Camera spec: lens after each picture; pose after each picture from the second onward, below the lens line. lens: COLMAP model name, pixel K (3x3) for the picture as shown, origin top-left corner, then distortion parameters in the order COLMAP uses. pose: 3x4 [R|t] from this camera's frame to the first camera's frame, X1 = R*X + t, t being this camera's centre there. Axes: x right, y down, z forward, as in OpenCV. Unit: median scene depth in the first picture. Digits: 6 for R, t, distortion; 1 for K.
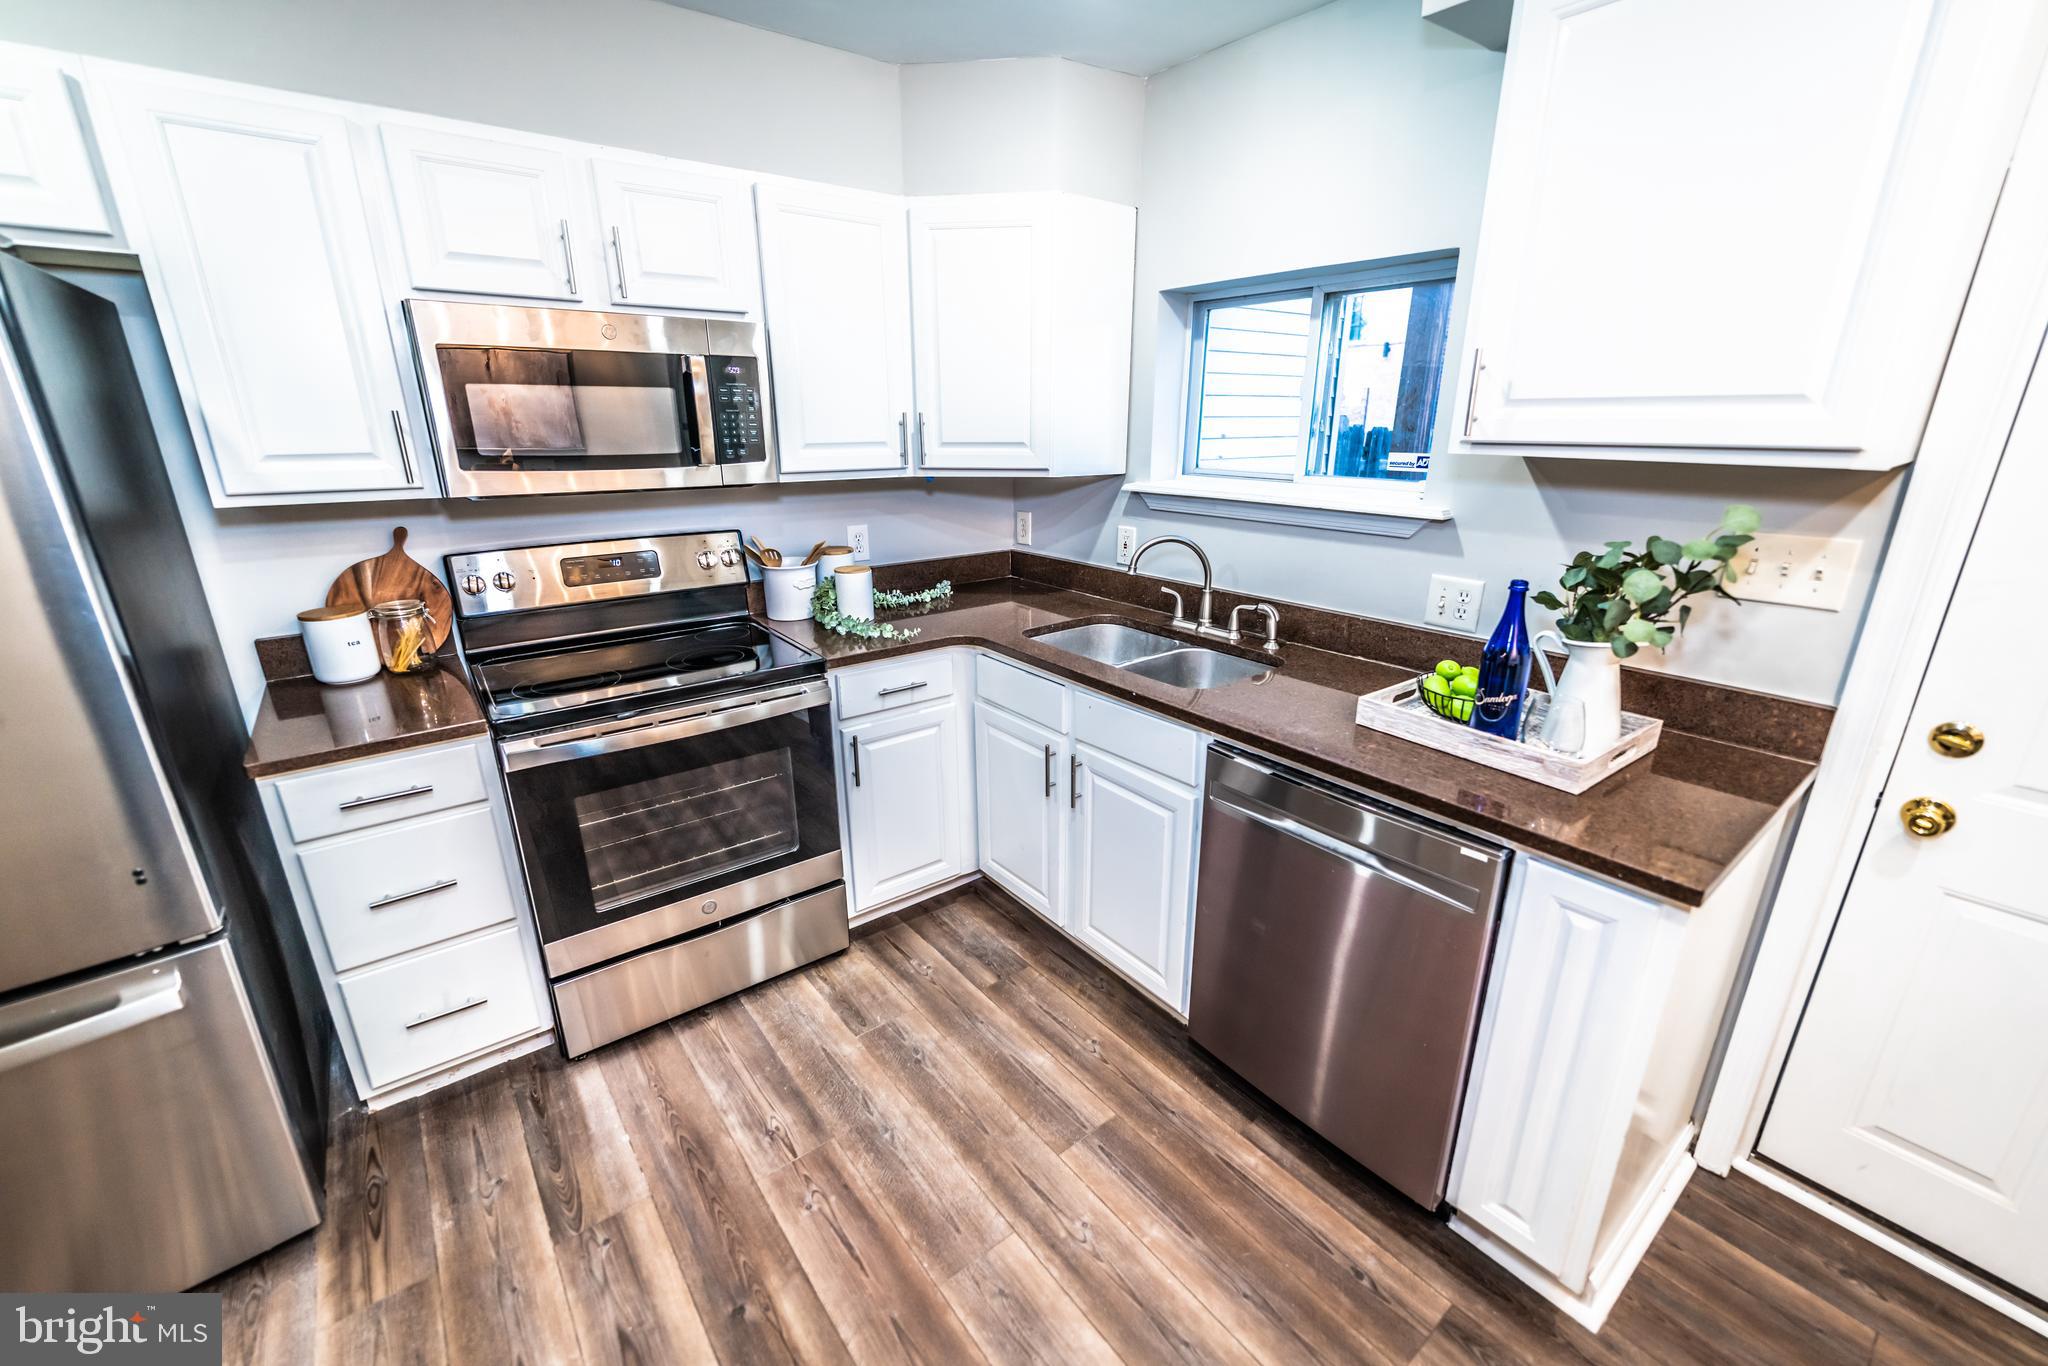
lens RADIAL K [[824.7, 0, 1020.1], [0, 824.7, 683.7], [0, 0, 1]] dist [-0.001834, -0.000272]
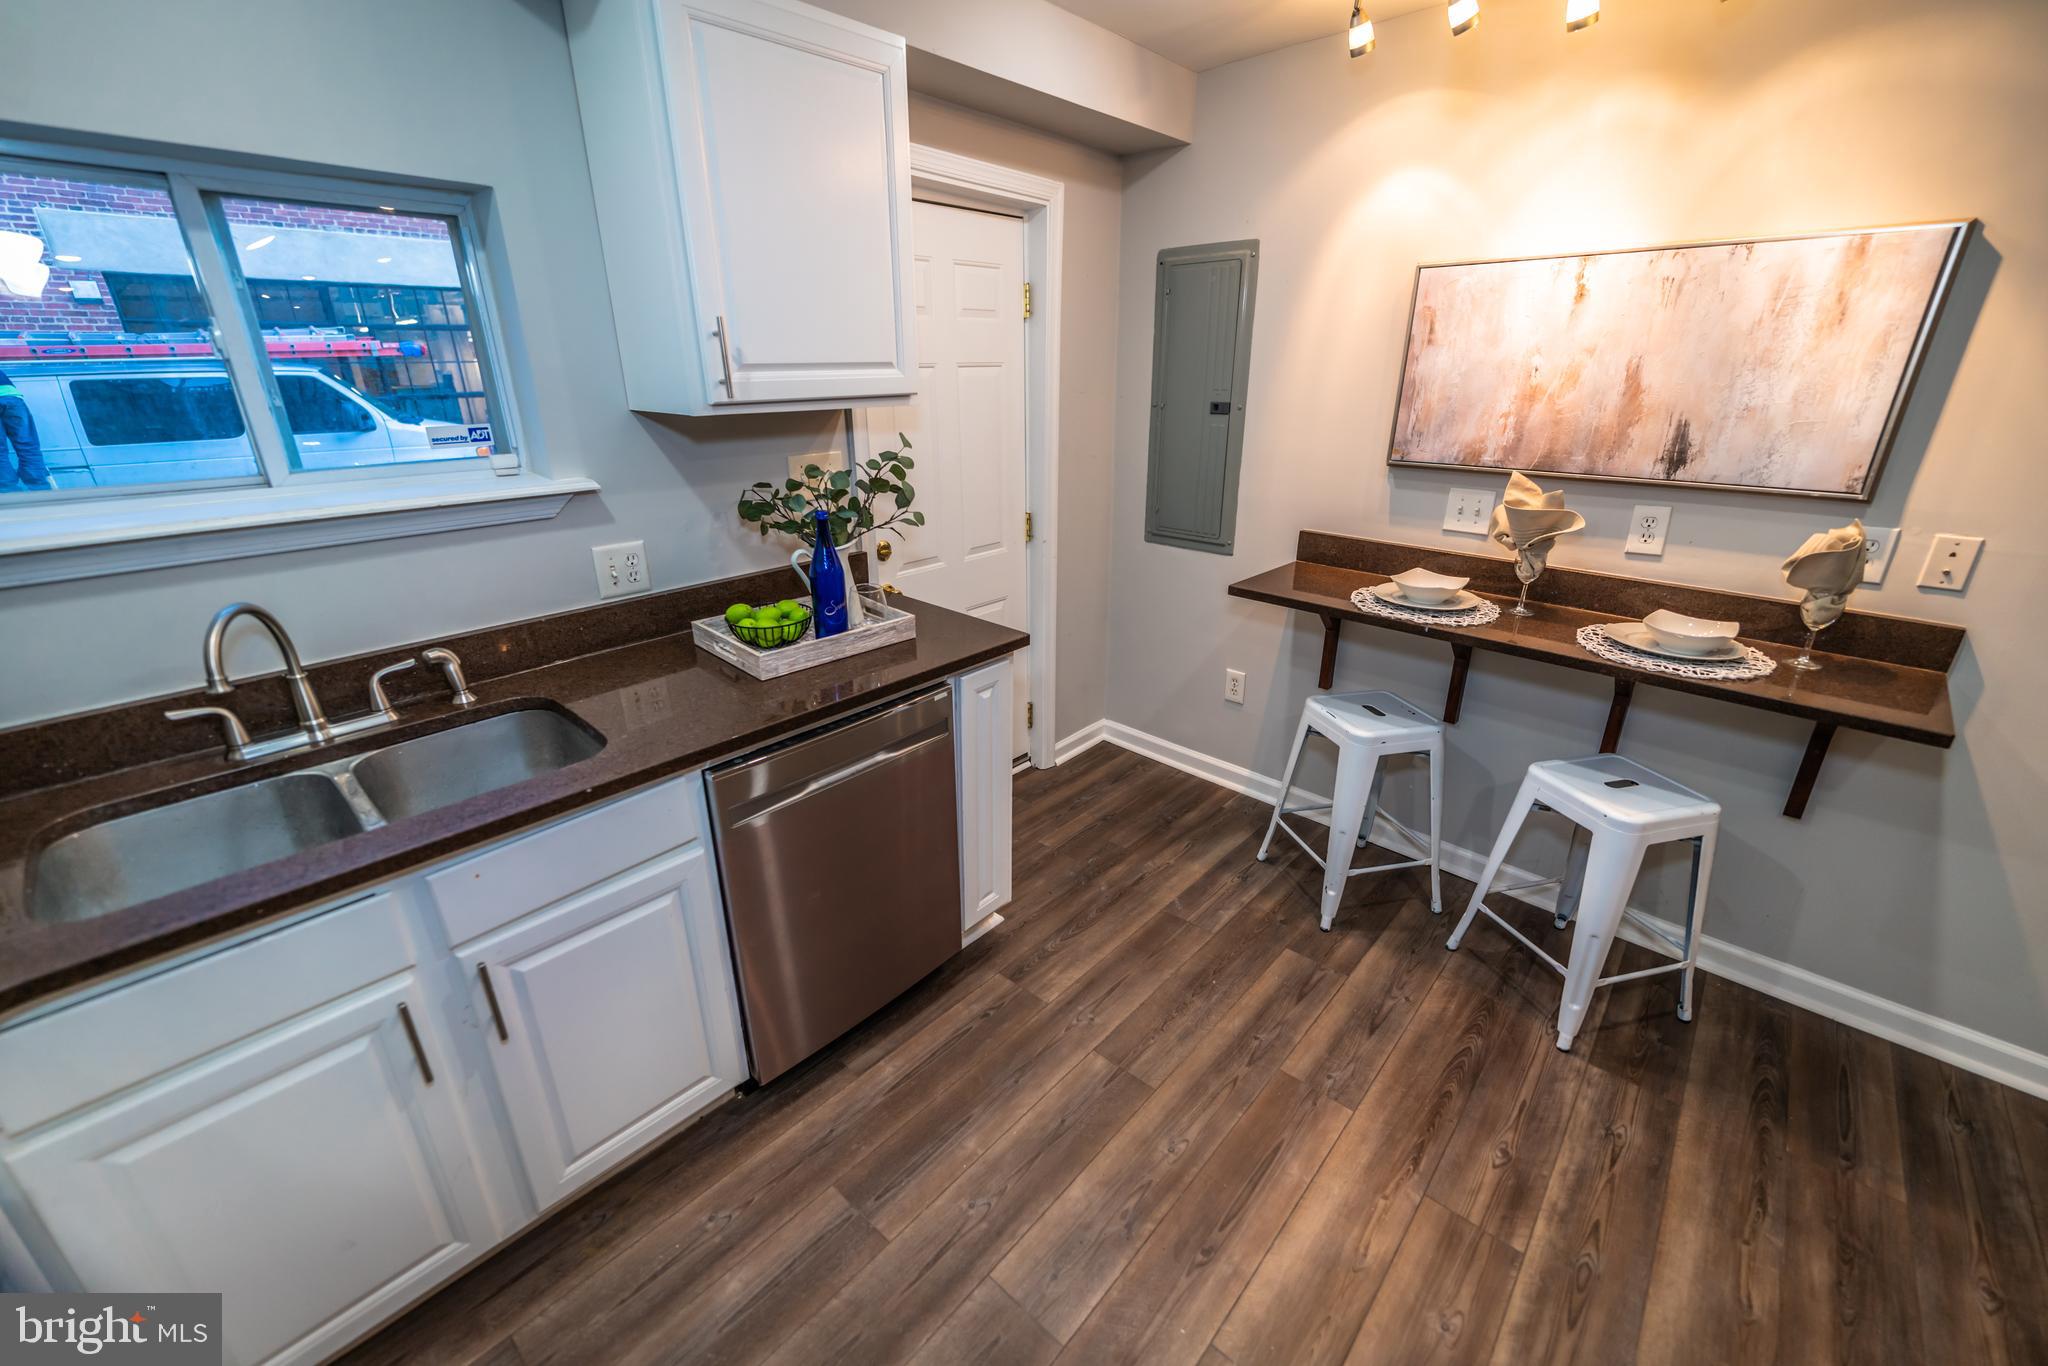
lens RADIAL K [[824.7, 0, 1020.1], [0, 824.7, 683.7], [0, 0, 1]] dist [-0.001834, -0.000272]
pose [[-0.170895, -0.357680, 0.918074, -0.493765], [0.307332, 0.865942, 0.394577, -0.211809], [-0.936132, 0.349584, -0.038059, 0.604249]]
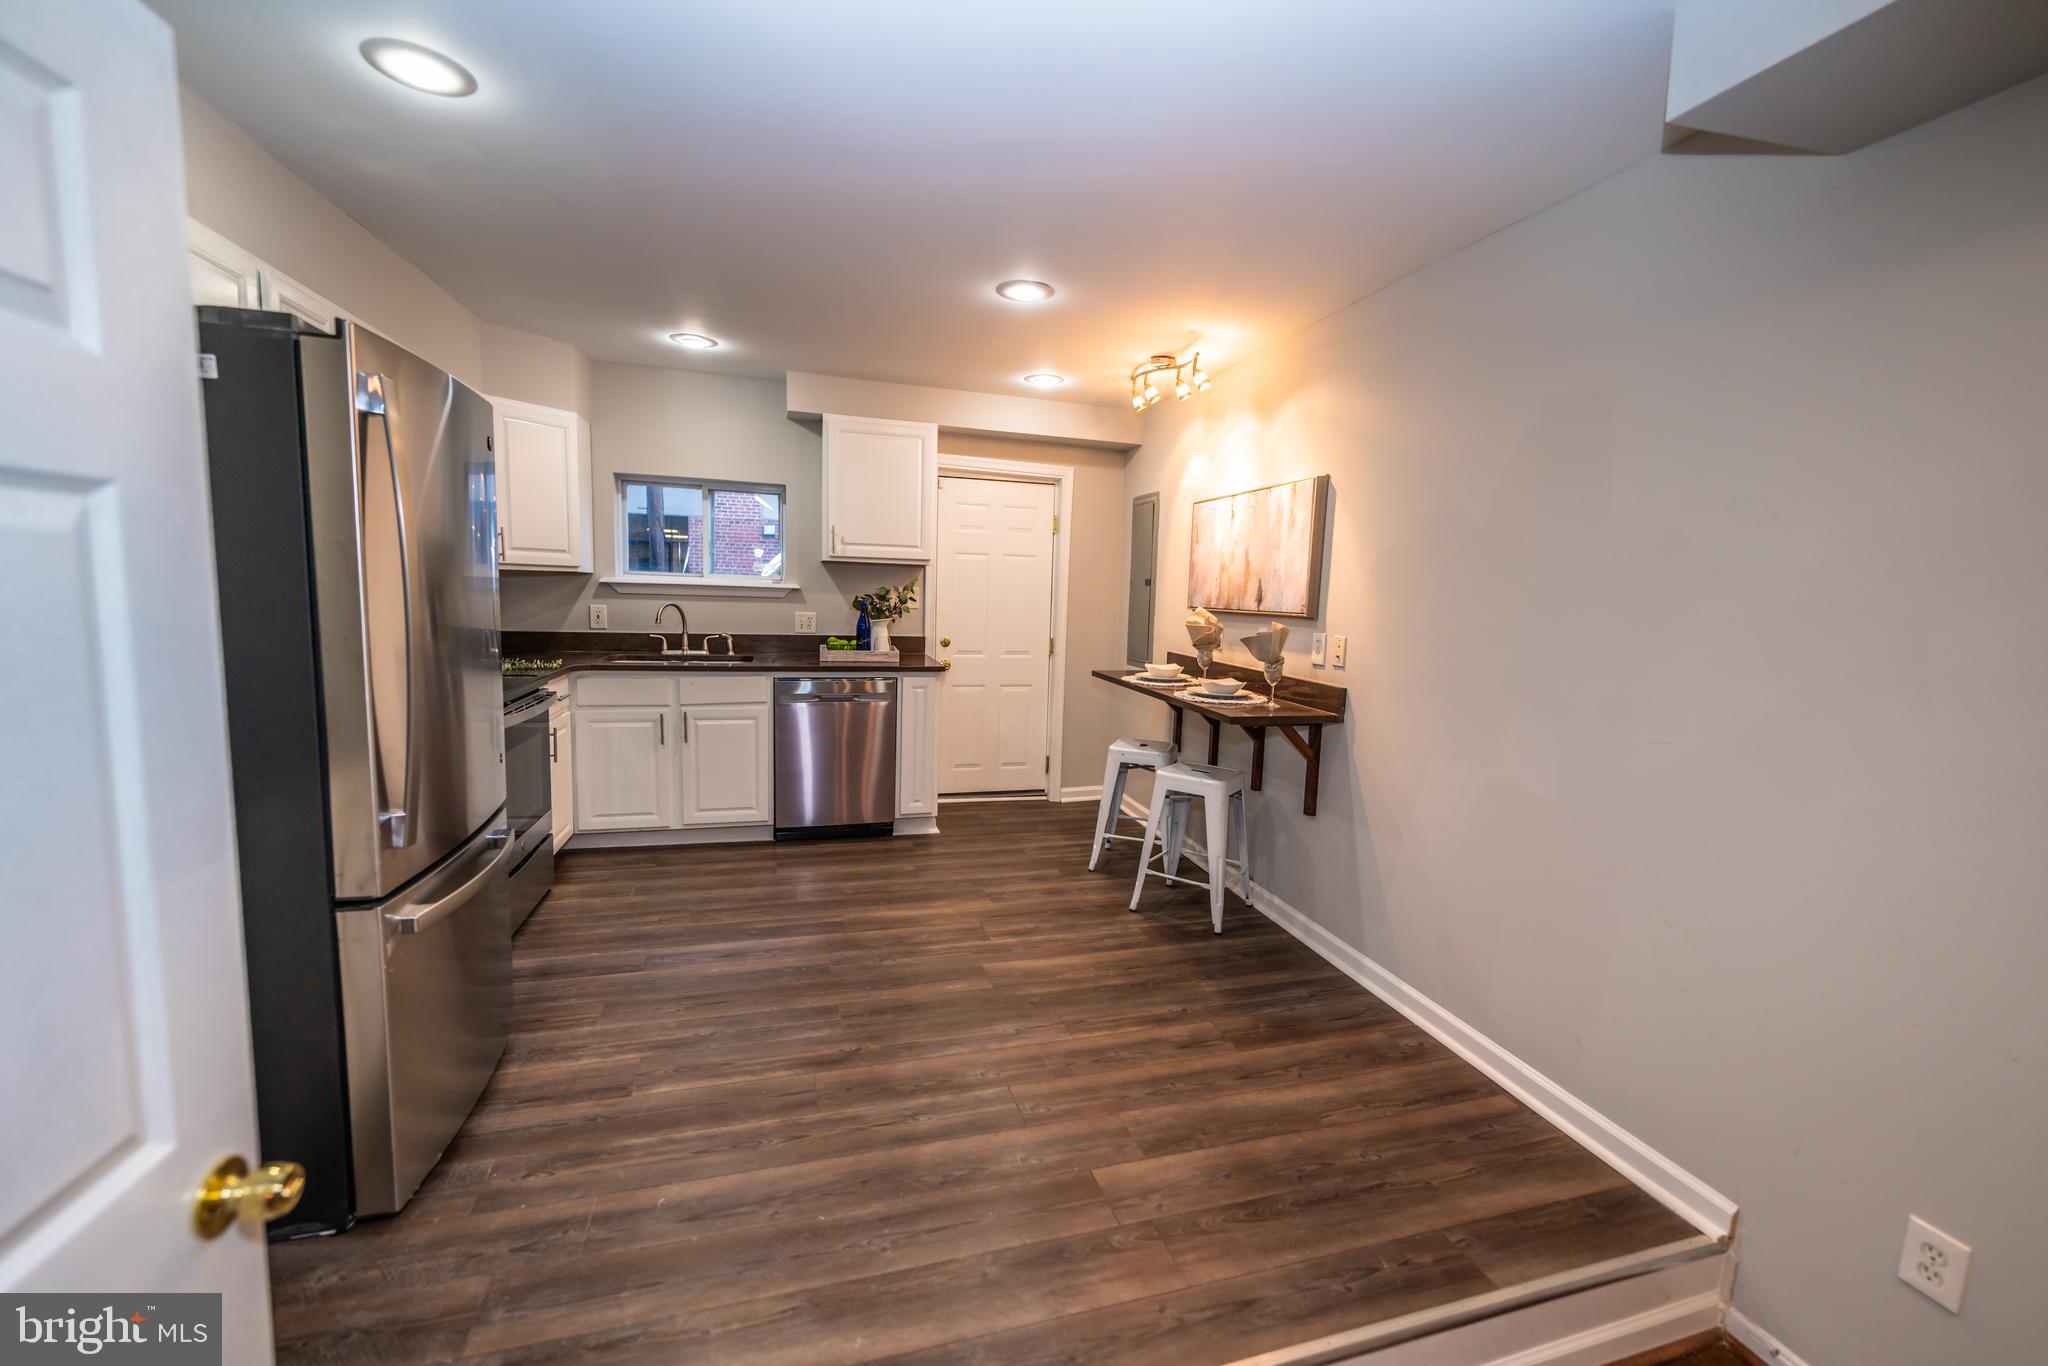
lens RADIAL K [[826.6, 0, 1024.0], [0, 826.6, 683.0], [0, 0, 1]] dist [0.001238, -0.000014]
pose [[0.361325, -0.092005, 0.927889, -1.435301], [0.254840, 0.966977, -0.003355, 0.231885], [-0.896940, 0.237675, 0.372840, -0.416352]]
